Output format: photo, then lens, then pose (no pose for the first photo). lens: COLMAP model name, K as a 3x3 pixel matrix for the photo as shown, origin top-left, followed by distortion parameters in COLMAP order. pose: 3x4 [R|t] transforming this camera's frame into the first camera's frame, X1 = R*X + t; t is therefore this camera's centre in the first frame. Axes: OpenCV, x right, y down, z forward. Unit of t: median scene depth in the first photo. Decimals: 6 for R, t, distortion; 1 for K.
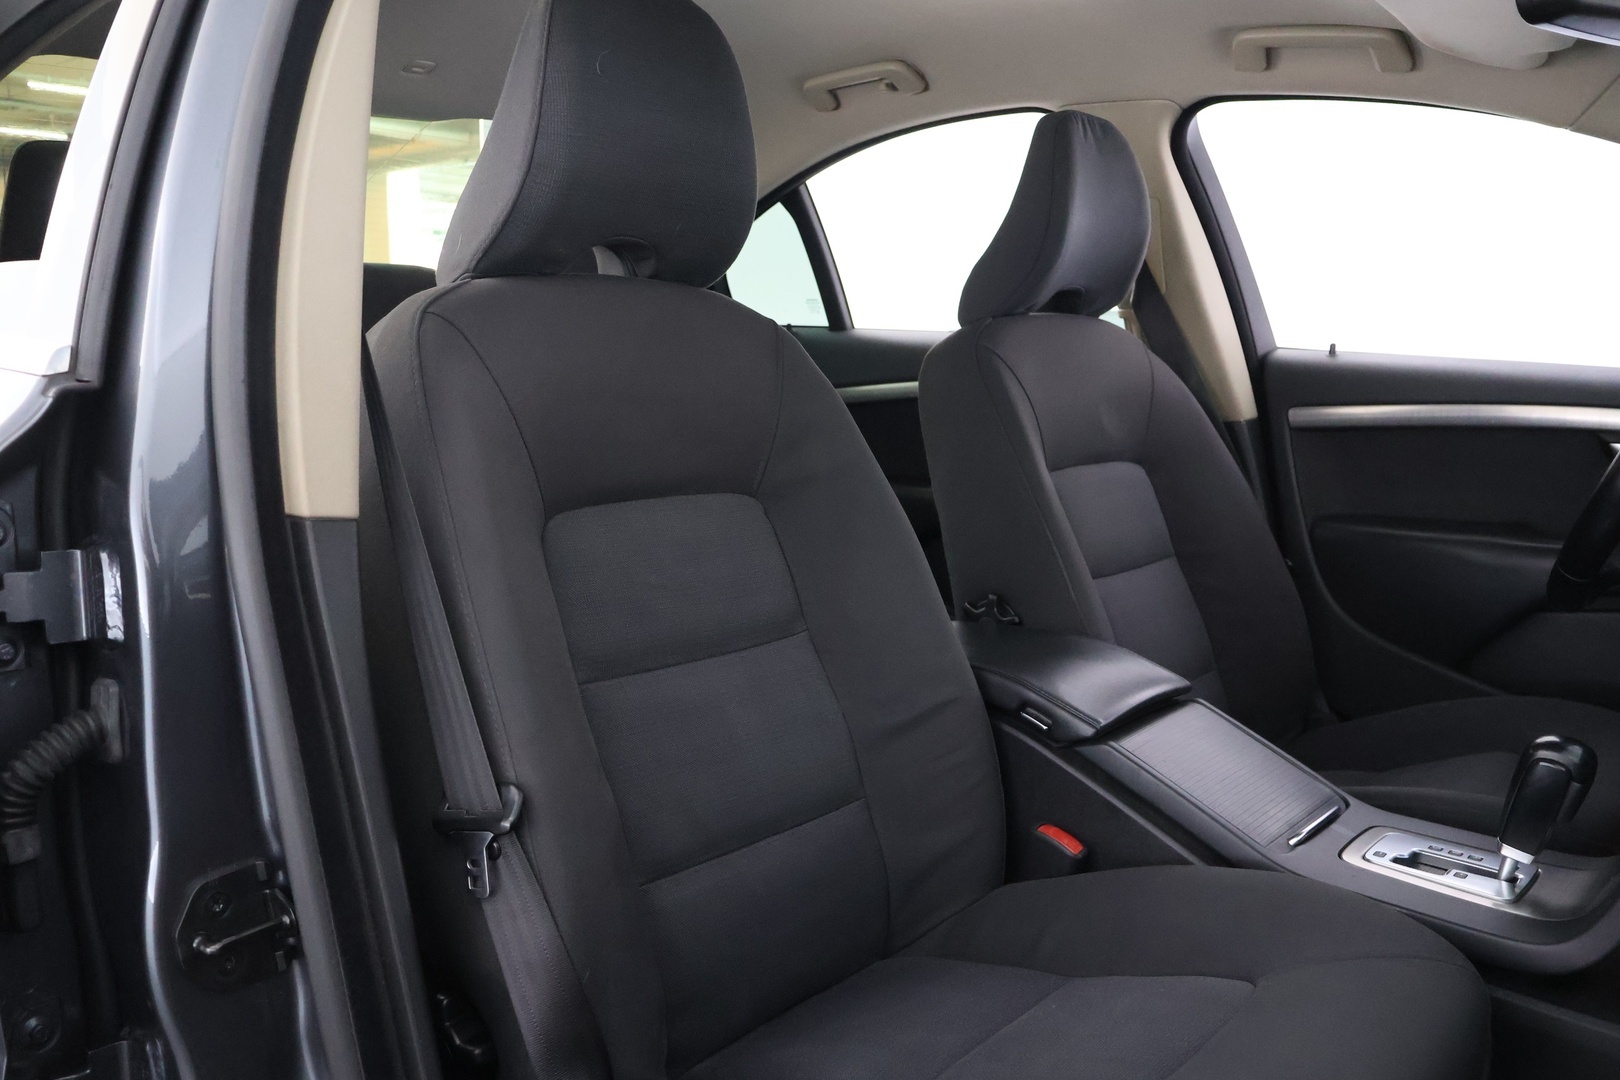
lens RADIAL K [[1362.2, 0, 816.8], [0, 1362.2, 509.4], [0, 0, 1]] dist [0.004398, 0.003467]
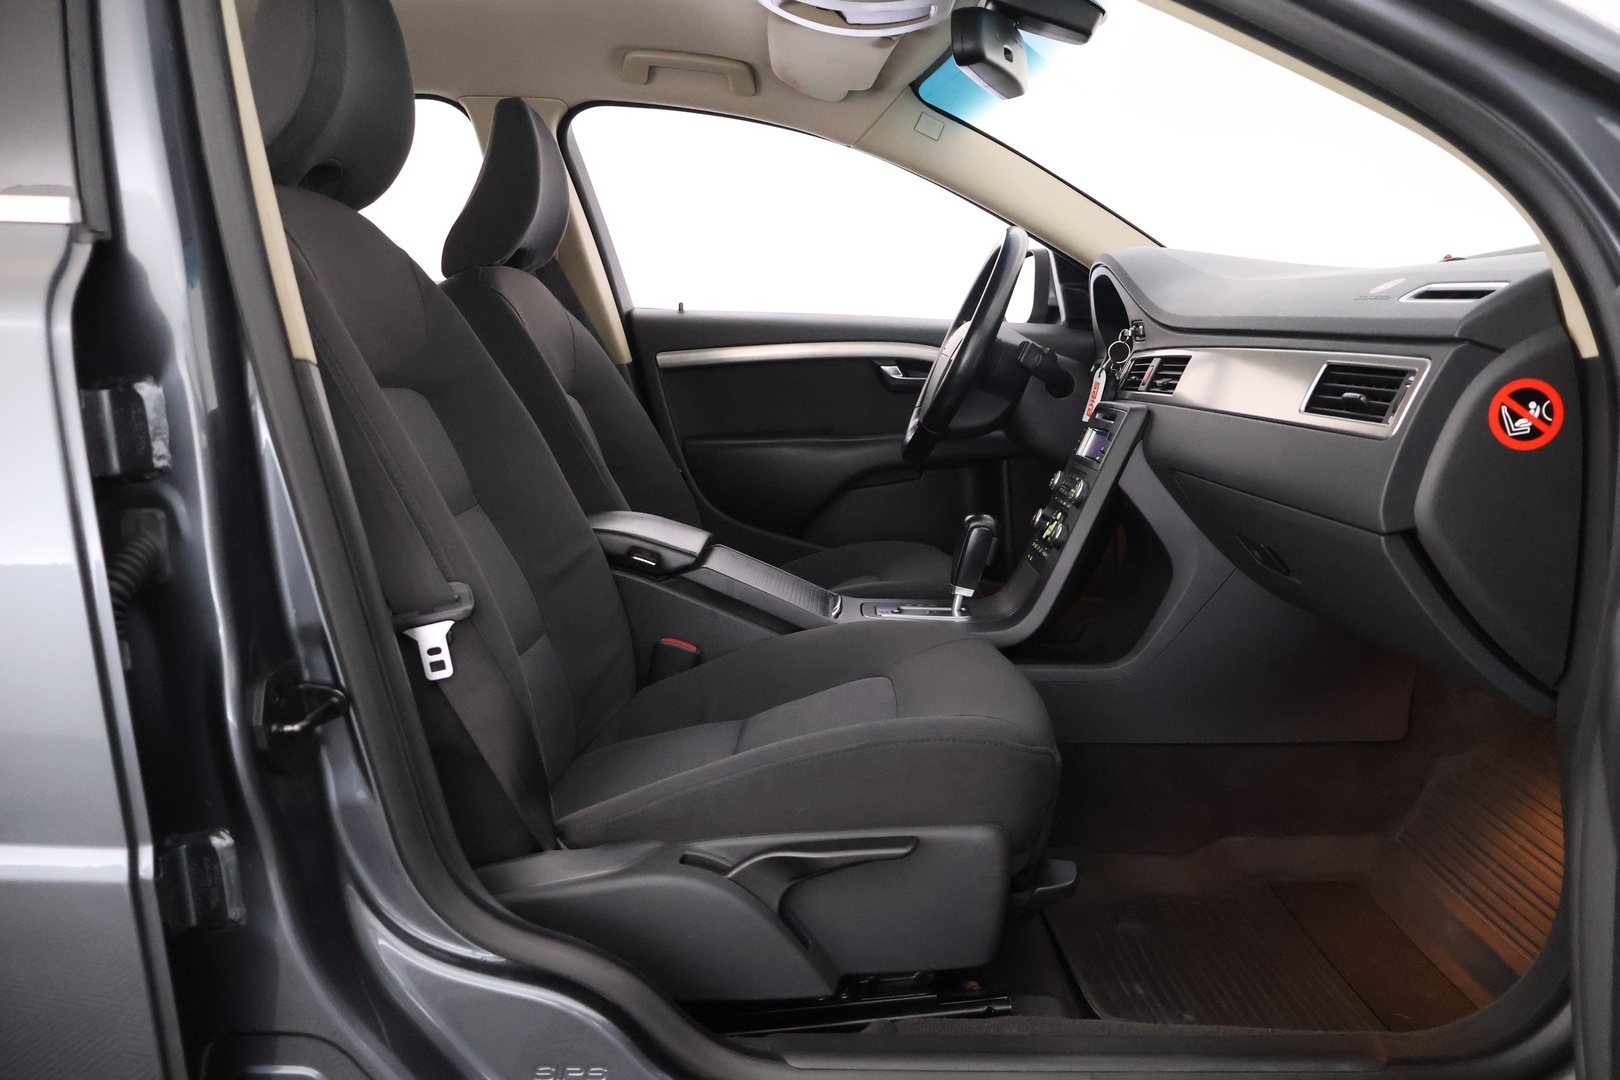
lens RADIAL K [[1331.1, 0, 810.0], [0, 1331.1, 540.0], [0, 0, 1]] dist [-0.007963, -0.001523]
pose [[0.780631, -0.096484, 0.617499, -0.371339], [0.094346, 0.994882, 0.036180, 0.077361], [-0.617830, 0.030016, 0.785739, -0.071536]]
